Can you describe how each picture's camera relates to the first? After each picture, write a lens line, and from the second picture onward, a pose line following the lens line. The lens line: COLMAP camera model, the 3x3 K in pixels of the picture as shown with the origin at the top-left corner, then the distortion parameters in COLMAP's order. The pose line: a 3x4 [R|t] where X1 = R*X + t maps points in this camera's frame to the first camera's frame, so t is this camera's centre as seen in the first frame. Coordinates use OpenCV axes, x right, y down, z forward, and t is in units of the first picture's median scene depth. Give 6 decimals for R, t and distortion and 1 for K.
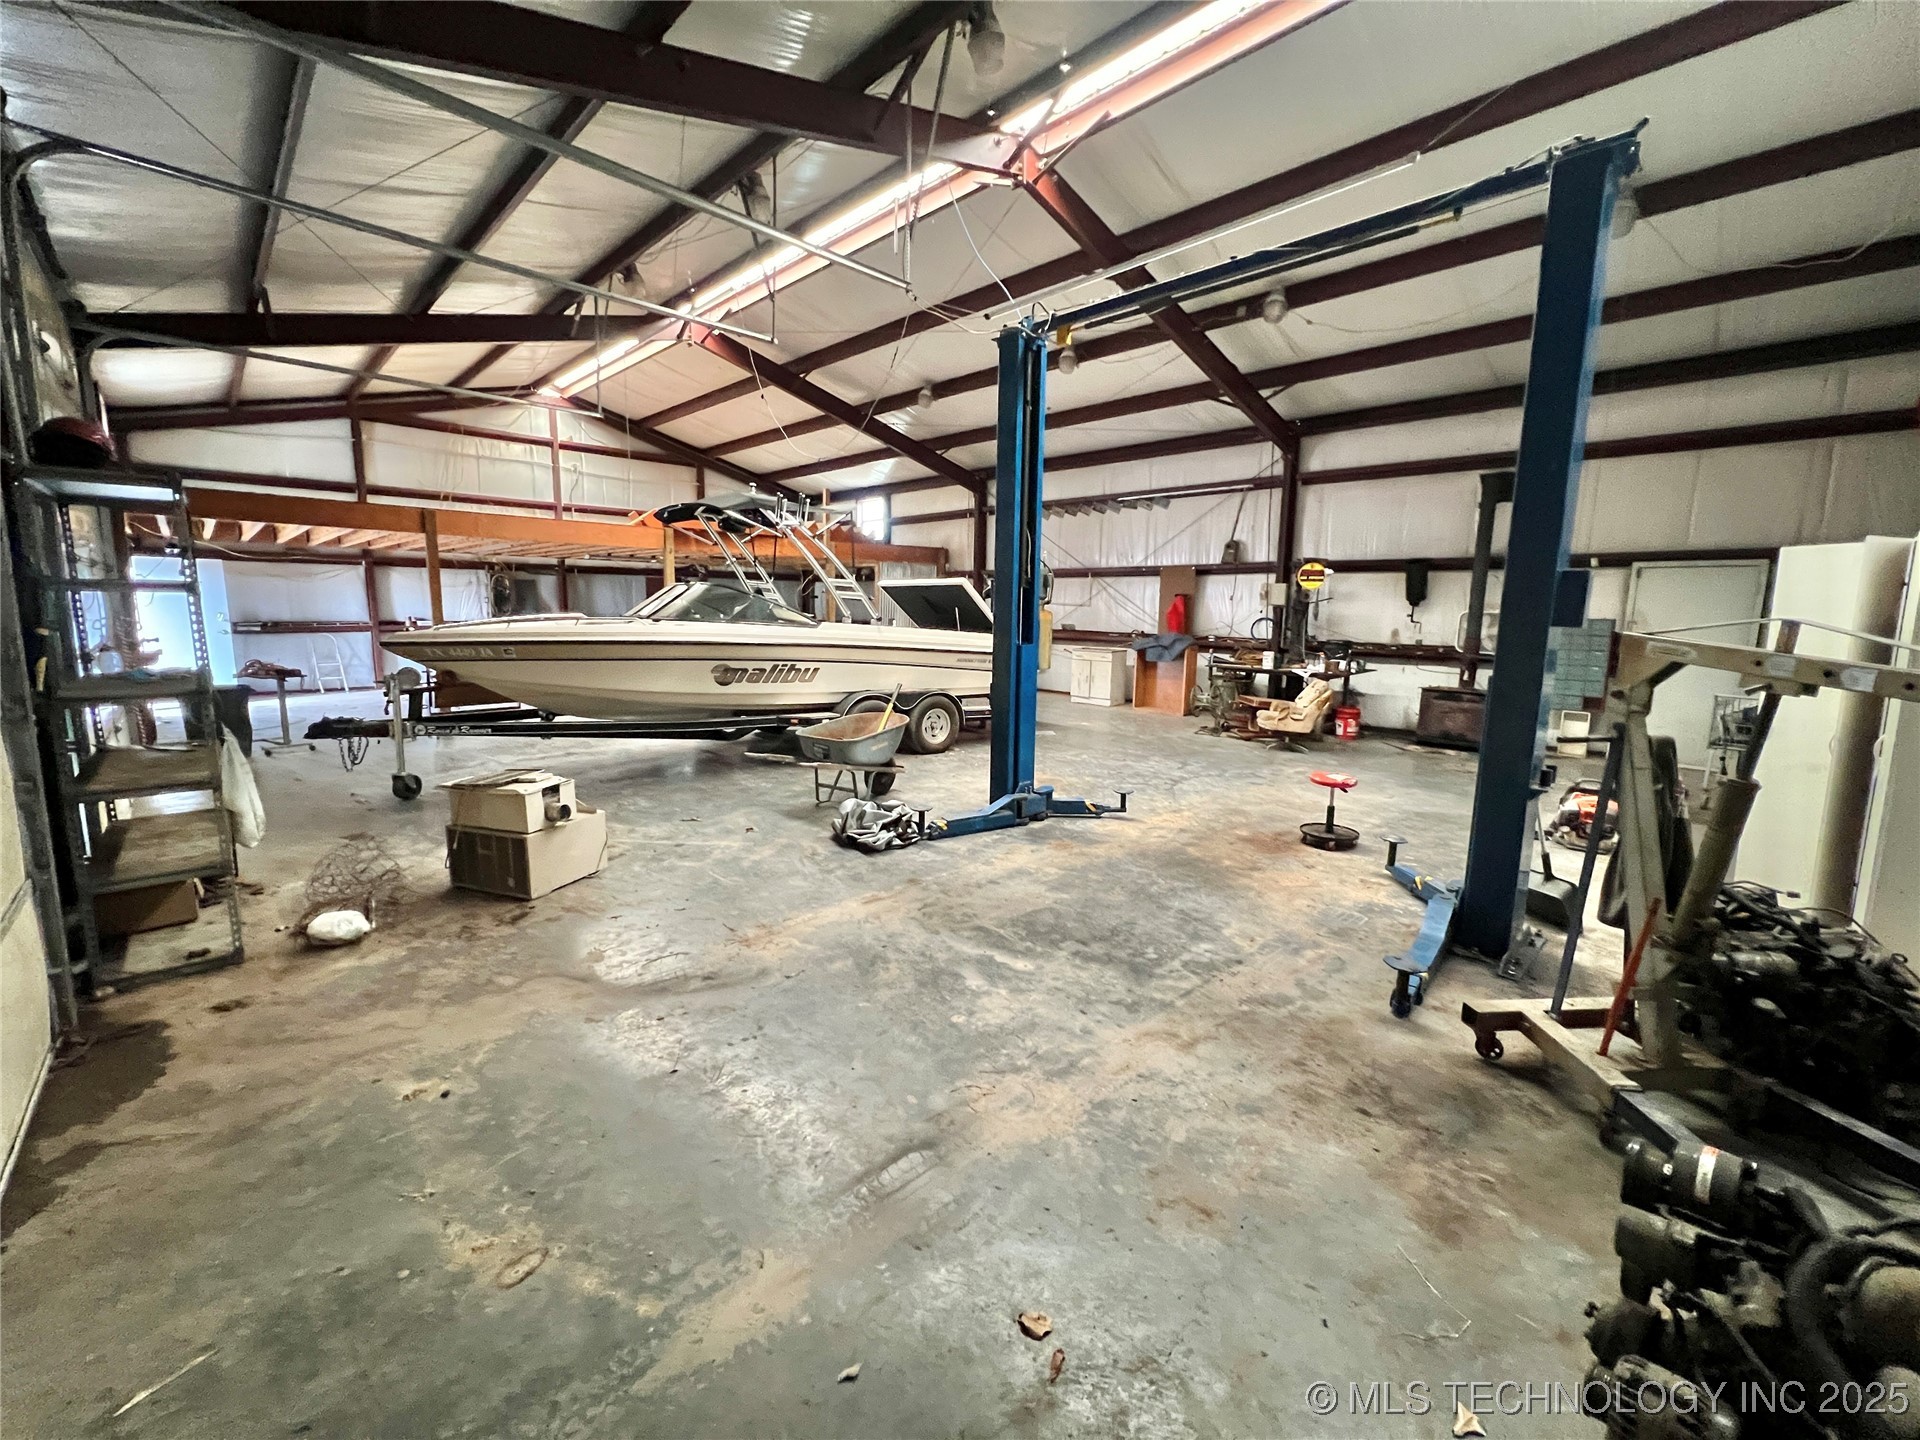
lens RADIAL K [[766.7, 0, 955.7], [0, 766.7, 716.8], [0, 0, 1]] dist [-0.002279, 0.000437]
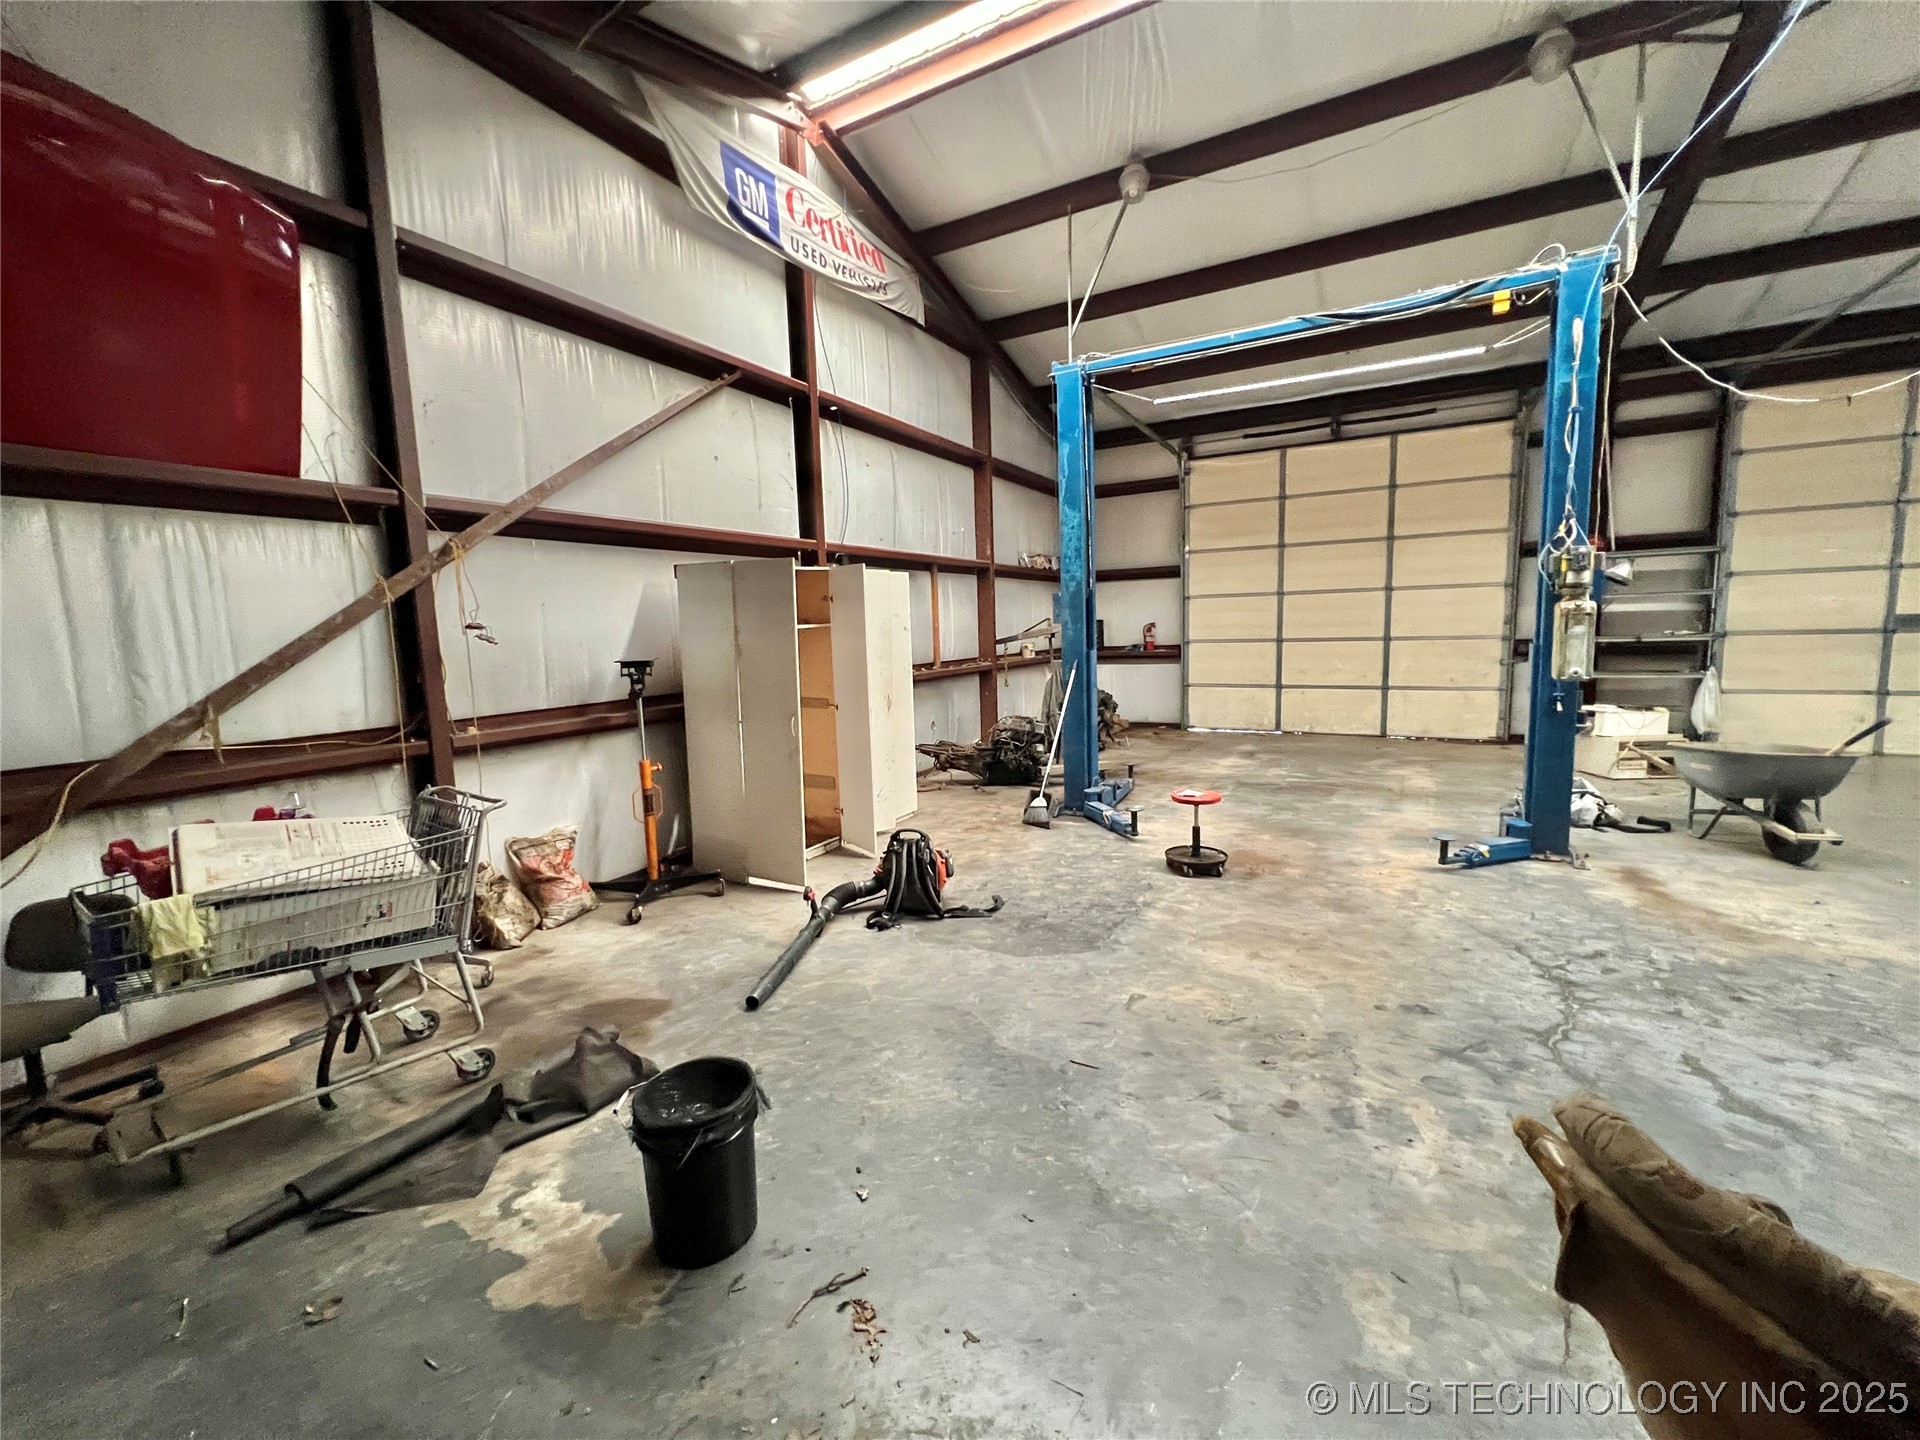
lens RADIAL K [[766.7, 0, 955.7], [0, 766.7, 716.8], [0, 0, 1]] dist [-0.002279, 0.000437]
pose [[-0.960305, 0.051558, -0.274144, 0.744625], [-0.020203, 0.967335, 0.252694, -0.171235], [0.278218, 0.248202, -0.927896, 1.282521]]
